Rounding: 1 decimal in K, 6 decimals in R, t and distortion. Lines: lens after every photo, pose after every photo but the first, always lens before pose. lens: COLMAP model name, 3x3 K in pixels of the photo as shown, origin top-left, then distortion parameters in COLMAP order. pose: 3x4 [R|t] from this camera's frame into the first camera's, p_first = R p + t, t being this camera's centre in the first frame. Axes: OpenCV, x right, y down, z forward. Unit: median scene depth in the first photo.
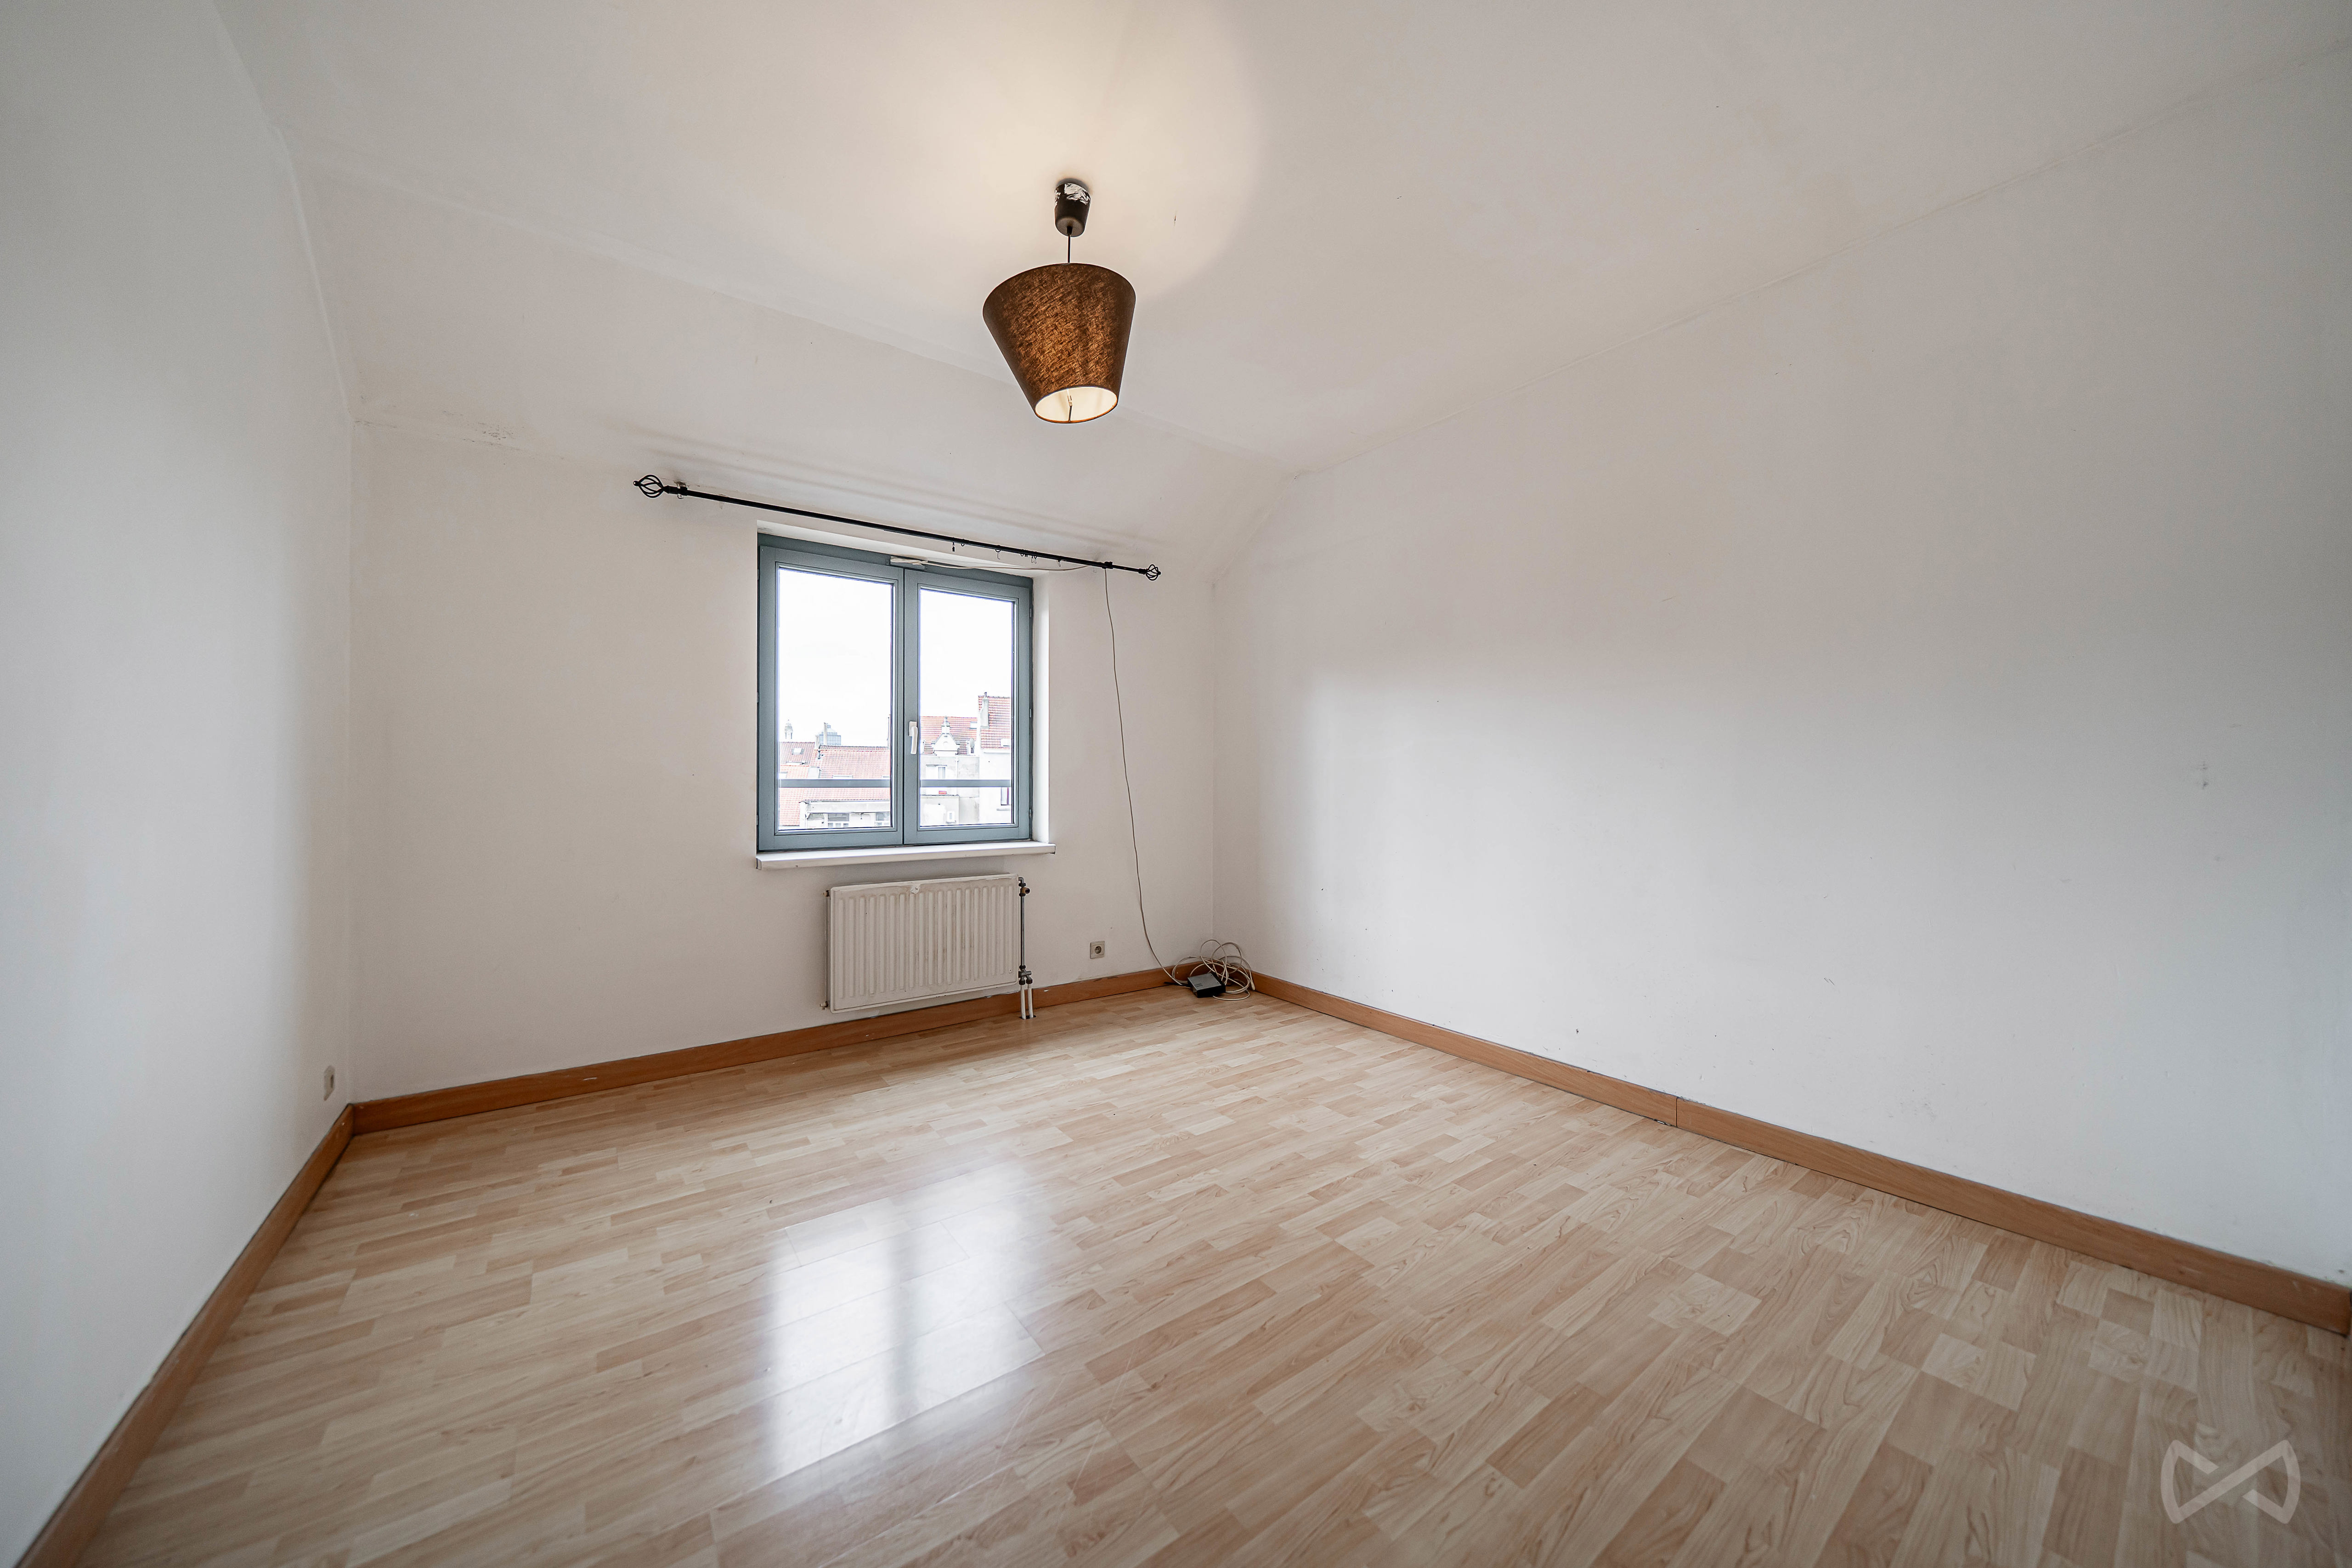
lens RADIAL K [[803.1, 0, 1143.1], [0, 803.1, 789.2], [0, 0, 1]] dist [-0.006209, 0.001229]
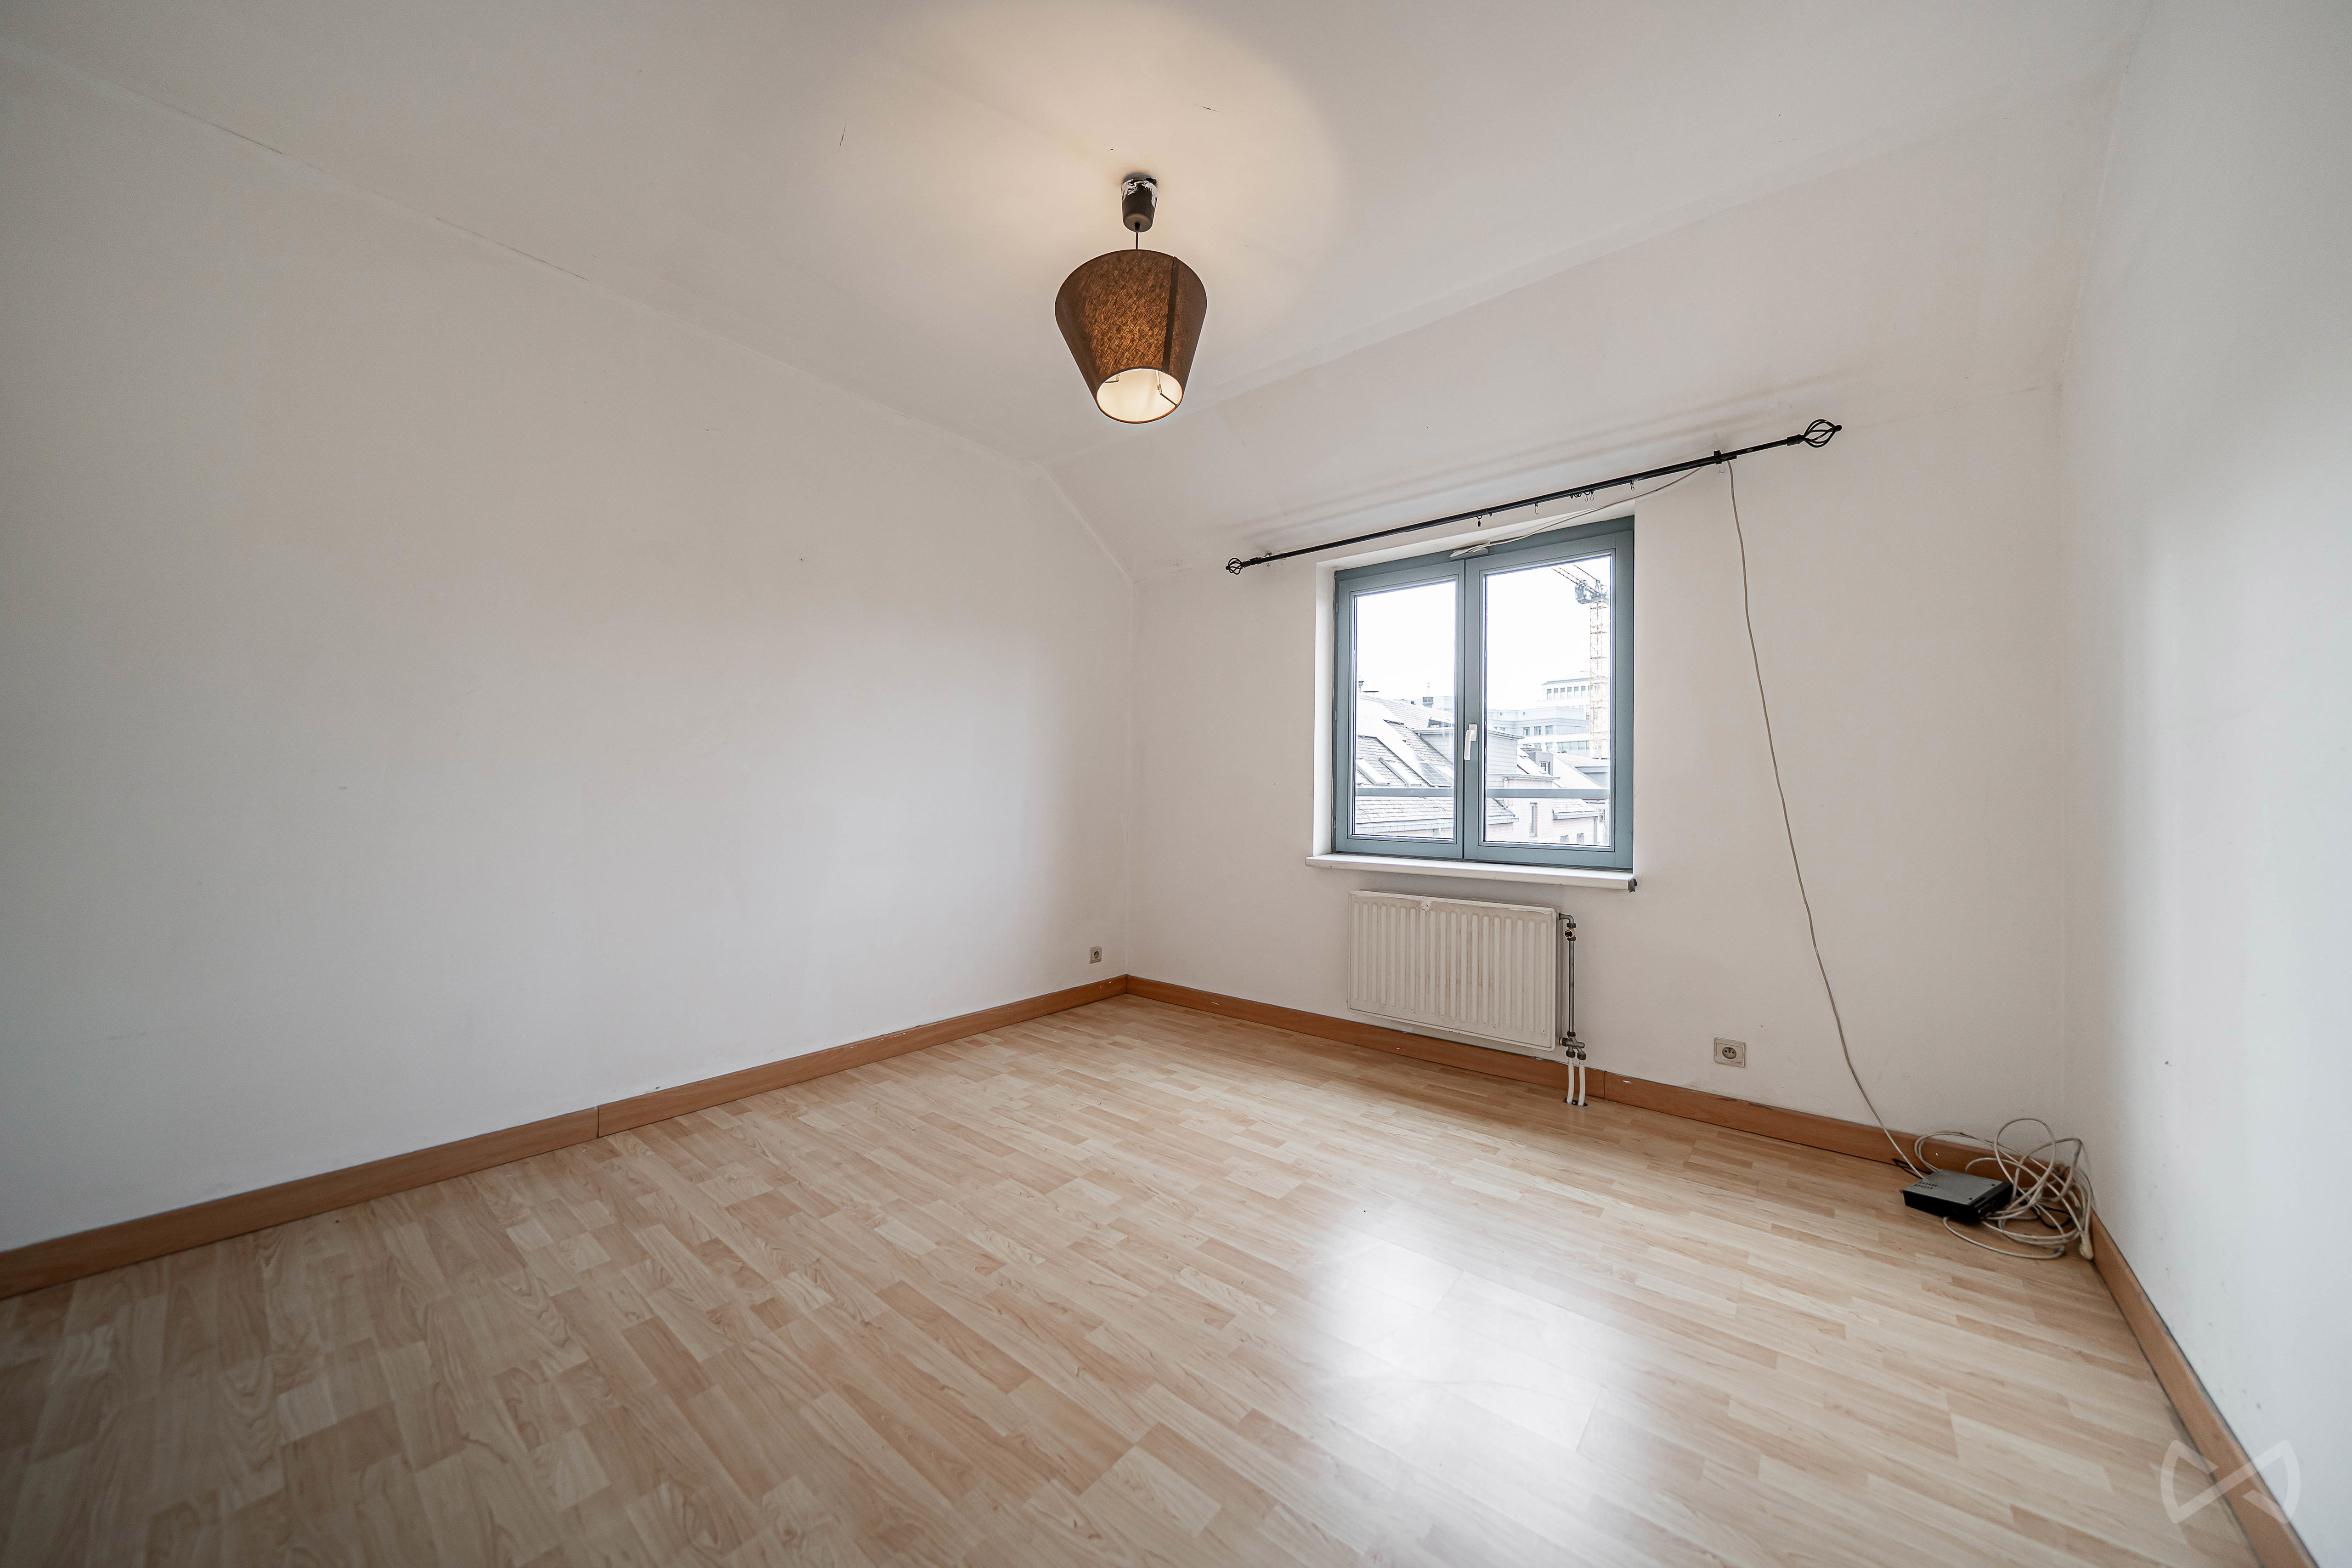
lens RADIAL K [[803.1, 0, 1221.9], [0, 803.1, 791.4], [0, 0, 1]] dist [-0.006209, 0.001229]
pose [[0.273606, -0.003315, -0.961836, 0.571091], [-0.019493, 0.999770, -0.008991, 0.005536], [0.961644, 0.021209, 0.273478, 0.543025]]
